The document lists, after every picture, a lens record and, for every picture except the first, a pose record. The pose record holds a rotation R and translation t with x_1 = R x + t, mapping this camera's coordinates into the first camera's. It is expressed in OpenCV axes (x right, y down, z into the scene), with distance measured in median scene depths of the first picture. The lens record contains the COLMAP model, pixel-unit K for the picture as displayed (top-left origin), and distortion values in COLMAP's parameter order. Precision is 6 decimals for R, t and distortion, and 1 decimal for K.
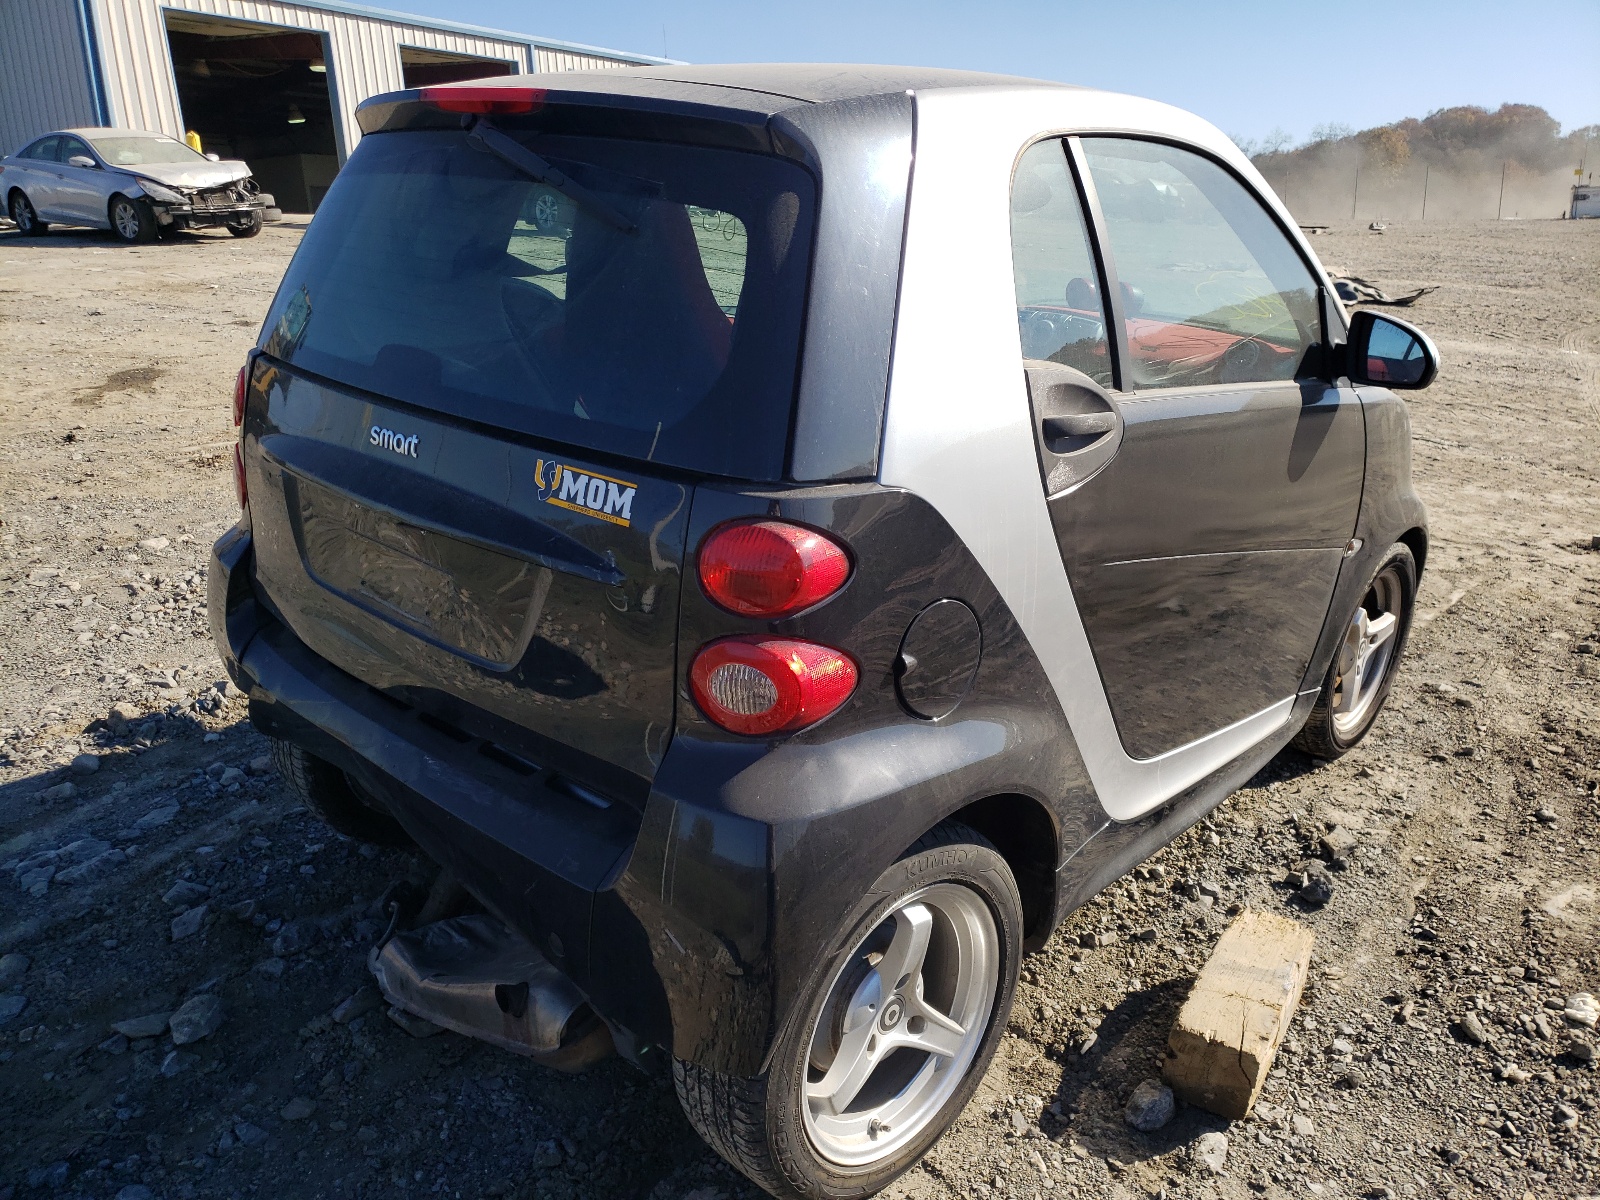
lens RADIAL K [[1246.3, 0, 821.4], [0, 1246.3, 597.2], [0, 0, 1]] dist [-0.004184, 0.044892]
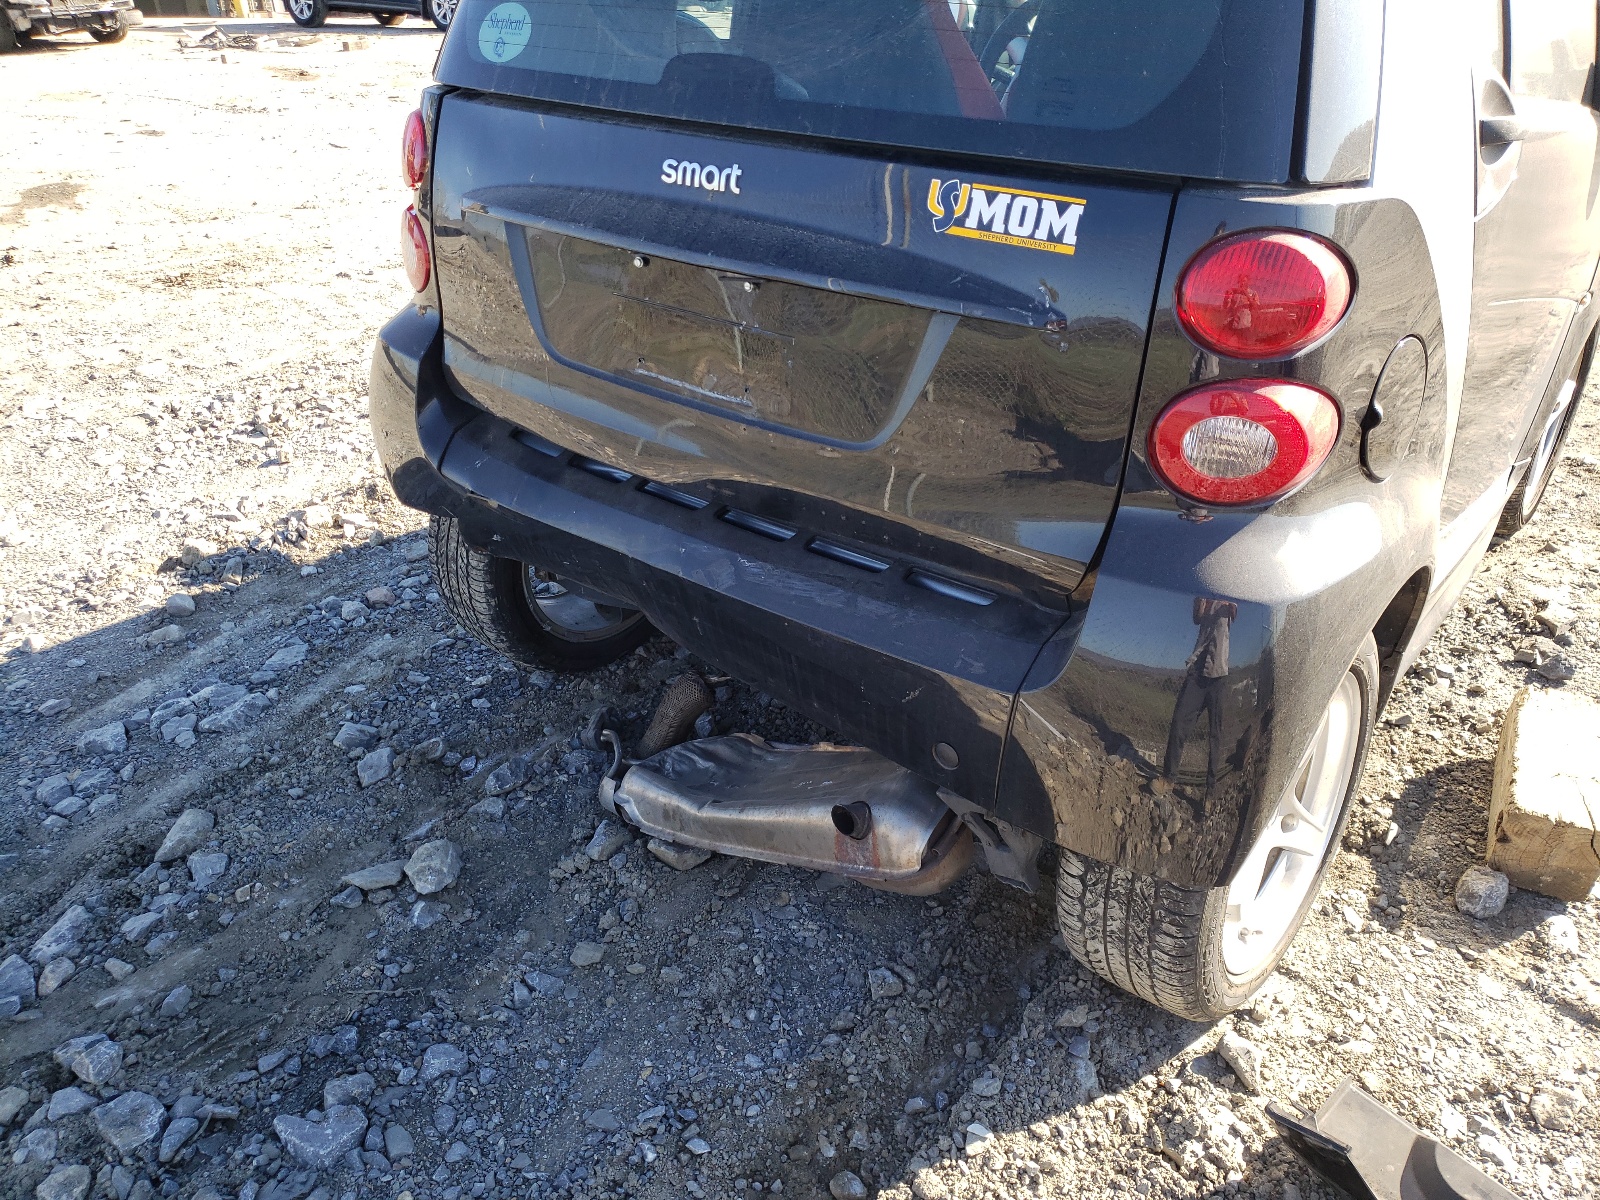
lens RADIAL K [[1228.5, 0, 800.0], [0, 1228.5, 600.0], [0, 0, 1]] dist [0.028632, 0.002279]
pose [[0.996646, -0.049754, 0.064971, -0.261579], [0.040341, 0.989483, 0.138913, 0.031682], [-0.071199, -0.135826, 0.988171, 0.118921]]
